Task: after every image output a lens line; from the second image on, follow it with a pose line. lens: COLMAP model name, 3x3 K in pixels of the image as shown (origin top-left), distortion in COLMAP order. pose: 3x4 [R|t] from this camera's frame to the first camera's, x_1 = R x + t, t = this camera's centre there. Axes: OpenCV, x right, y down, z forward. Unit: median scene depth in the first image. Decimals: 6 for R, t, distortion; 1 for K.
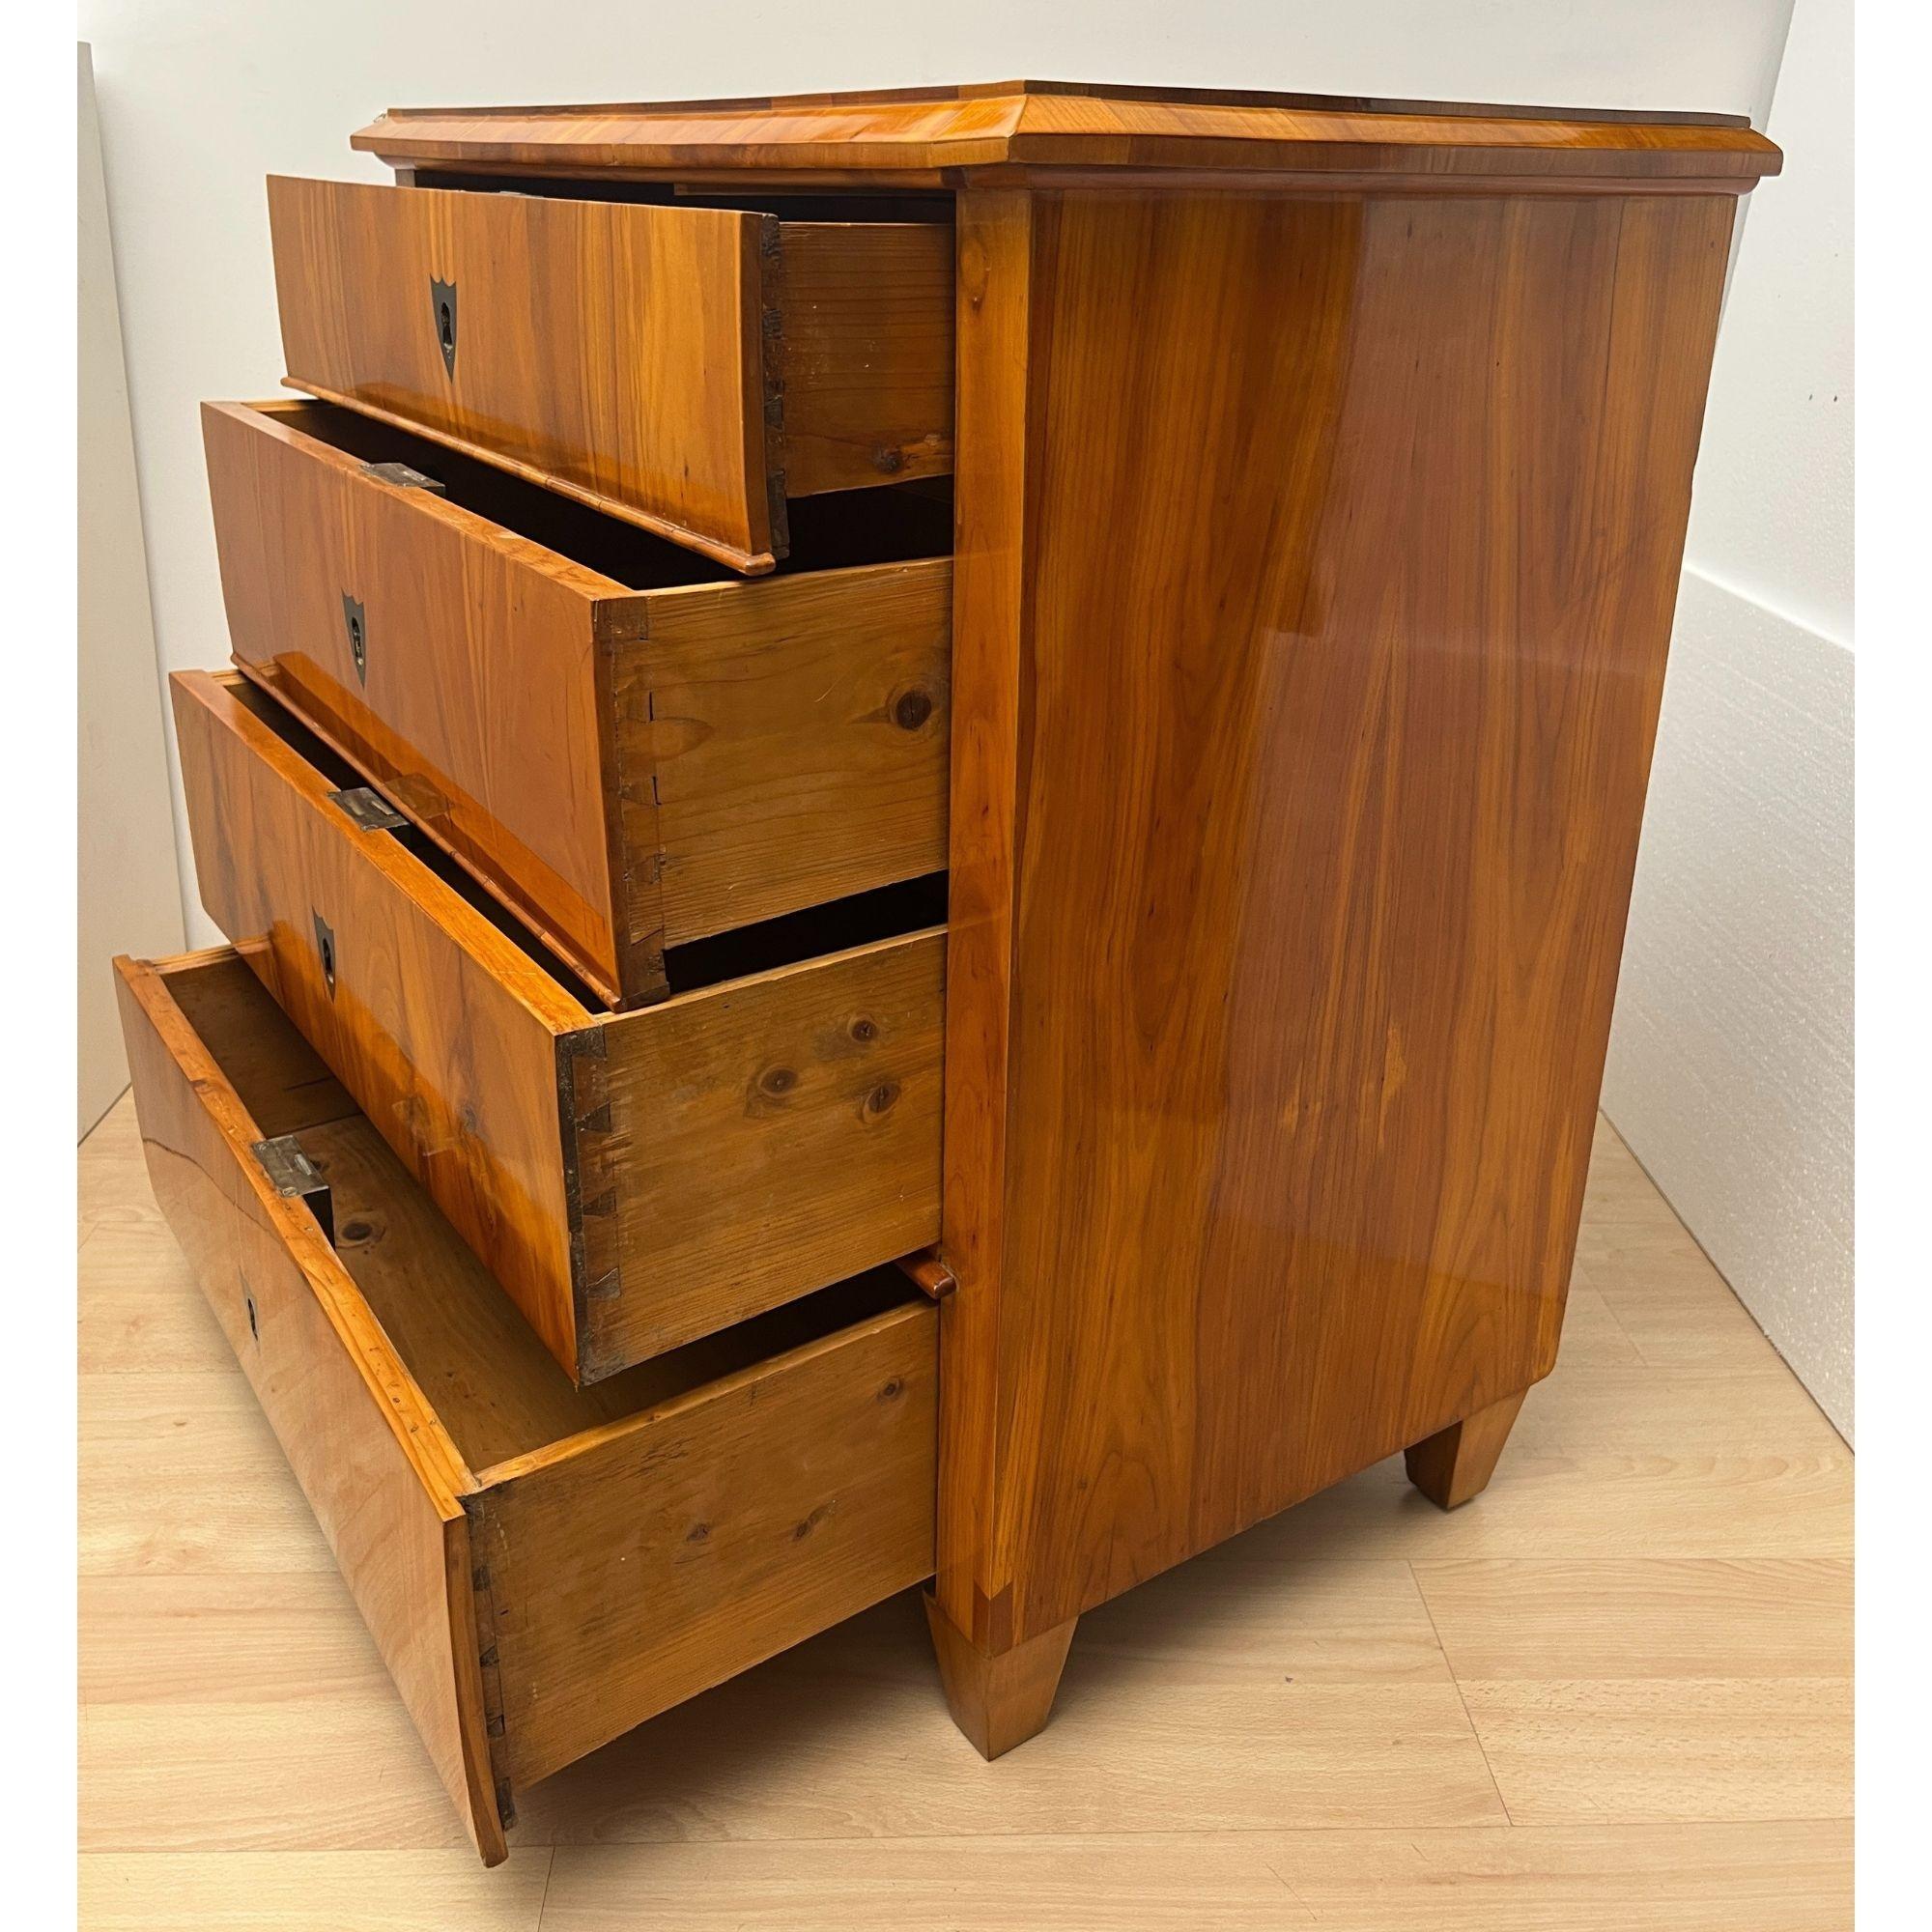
lens RADIAL K [[1785.8, 0, 993.0], [0, 1785.8, 853.9], [0, 0, 1]] dist [0.025459, 0.000000]
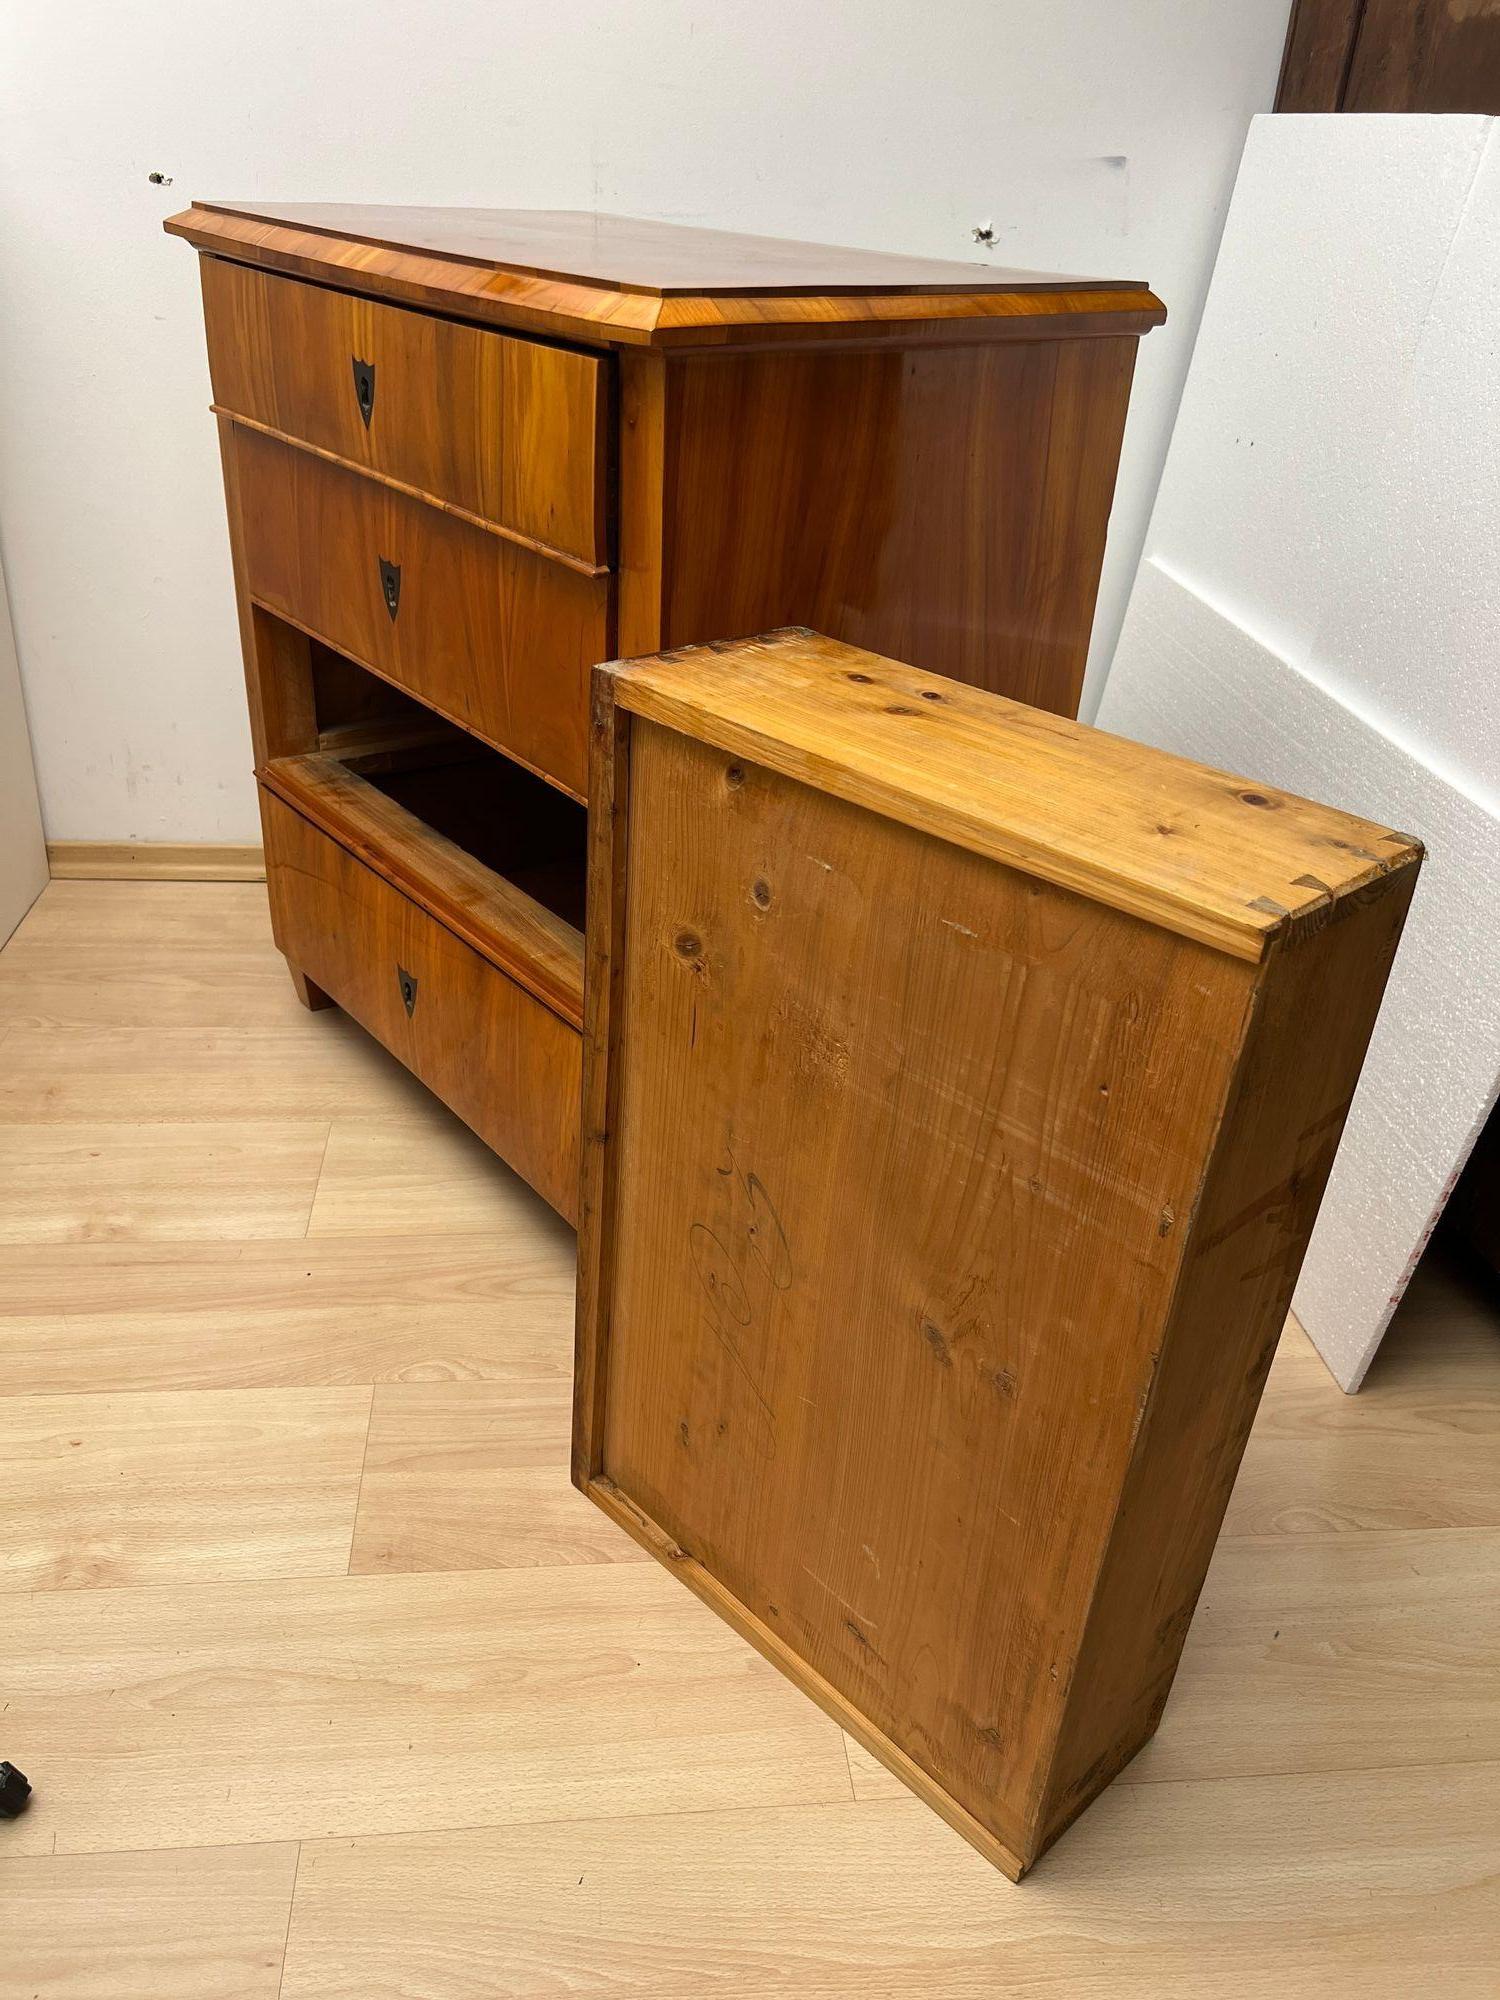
lens RADIAL K [[1511.5, 0, 740.9], [0, 1511.5, 1001.7], [0, 0, 1]] dist [0.037828, -0.046292]
pose [[0.998196, 0.000515, 0.060045, 0.005258], [-0.009948, 0.987564, 0.156902, -0.012488], [-0.059217, -0.157217, 0.985787, -0.338730]]
